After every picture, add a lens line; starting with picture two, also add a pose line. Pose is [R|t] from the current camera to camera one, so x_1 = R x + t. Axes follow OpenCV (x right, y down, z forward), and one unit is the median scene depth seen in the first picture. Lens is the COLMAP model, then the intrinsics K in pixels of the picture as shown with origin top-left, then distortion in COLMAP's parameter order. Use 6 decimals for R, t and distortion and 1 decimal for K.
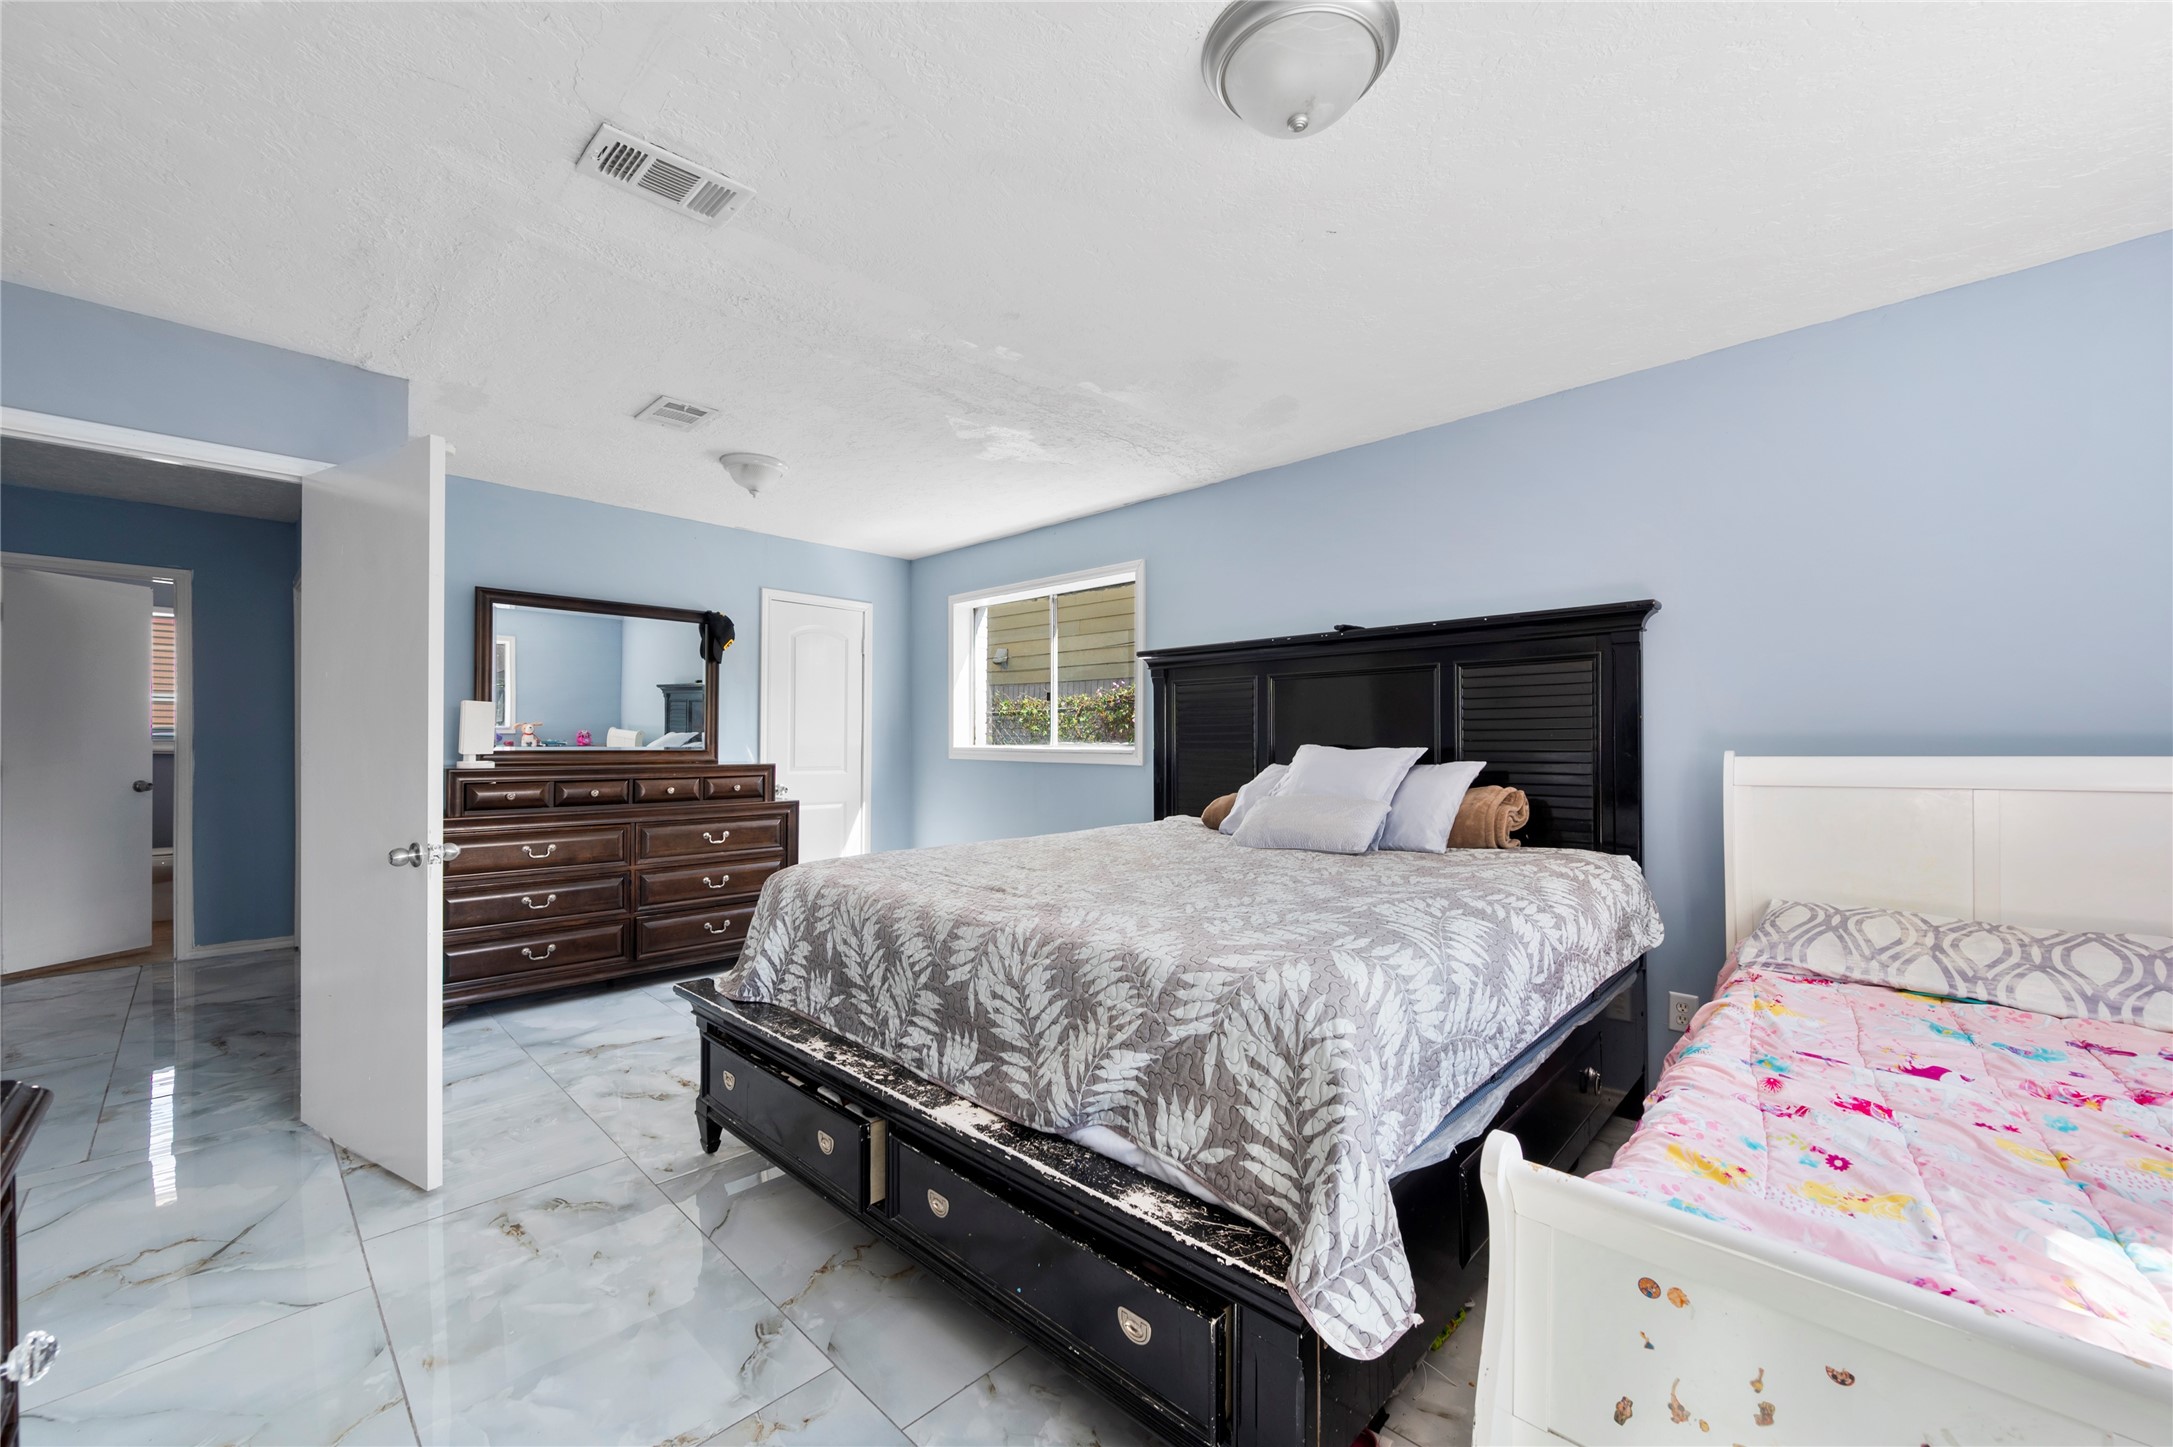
lens RADIAL K [[853.9, 0, 1096.4], [0, 853.9, 730.9], [0, 0, 1]] dist [0.000437, 0.000090]
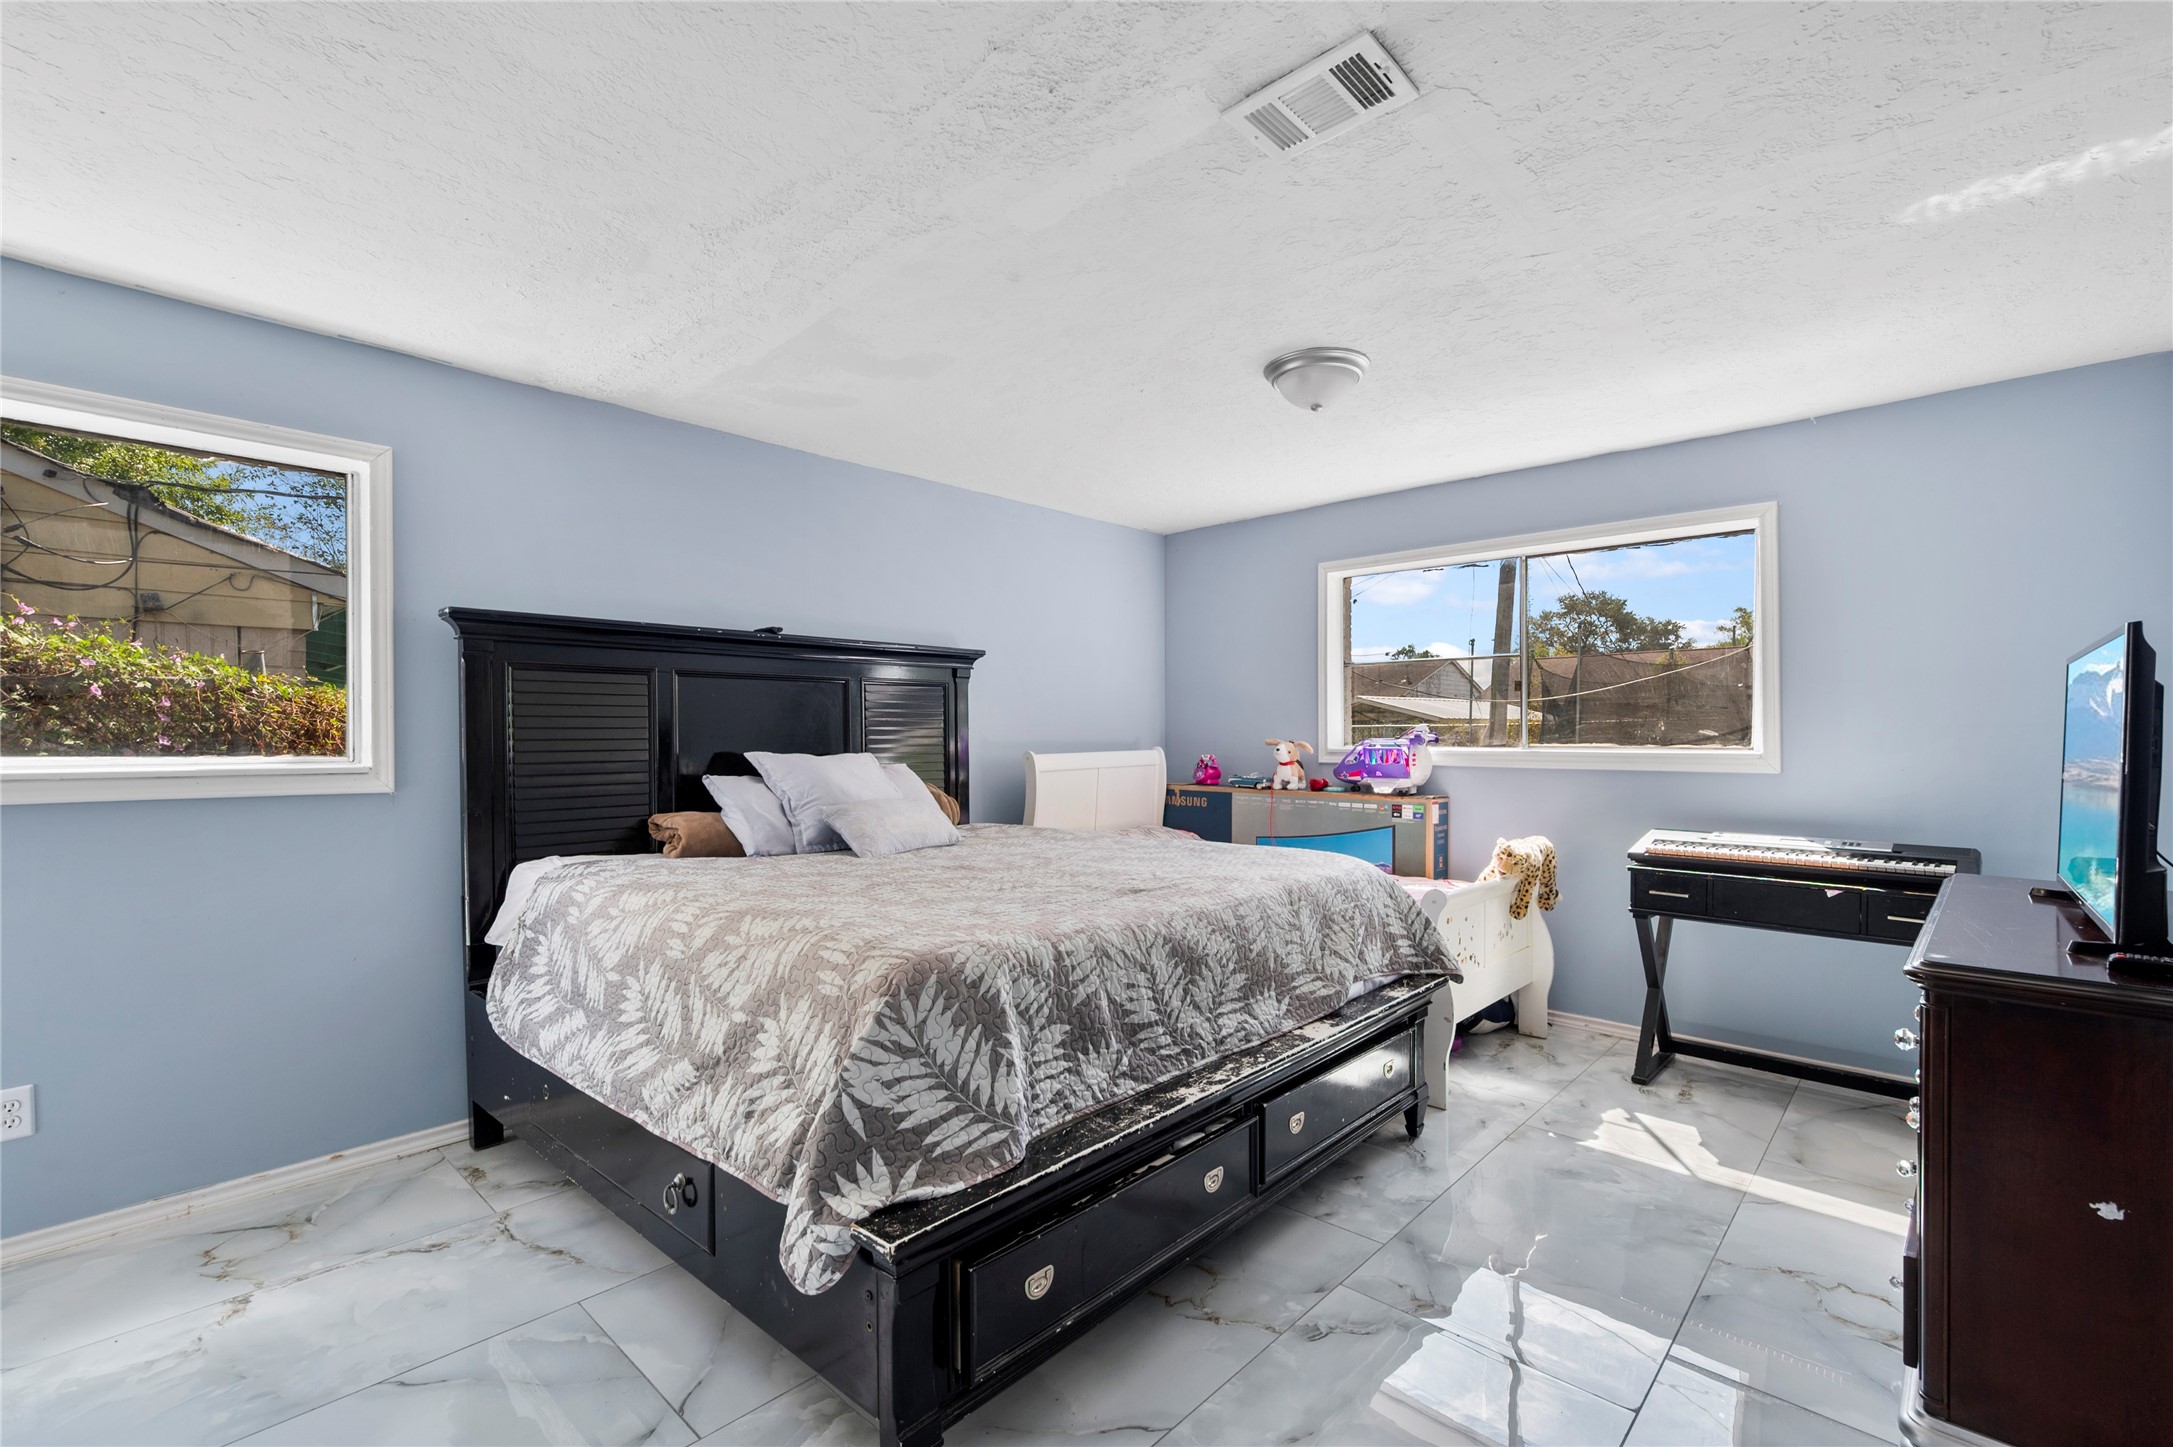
lens RADIAL K [[921.6, 0, 1095.8], [0, 921.6, 734.7], [0, 0, 1]] dist [-0.001565, -0.000123]
pose [[-0.003021, 0.005439, 0.999981, -1.337867], [-0.003203, 0.999980, -0.005449, 0.003155], [-0.999990, -0.003219, -0.003003, 1.145324]]
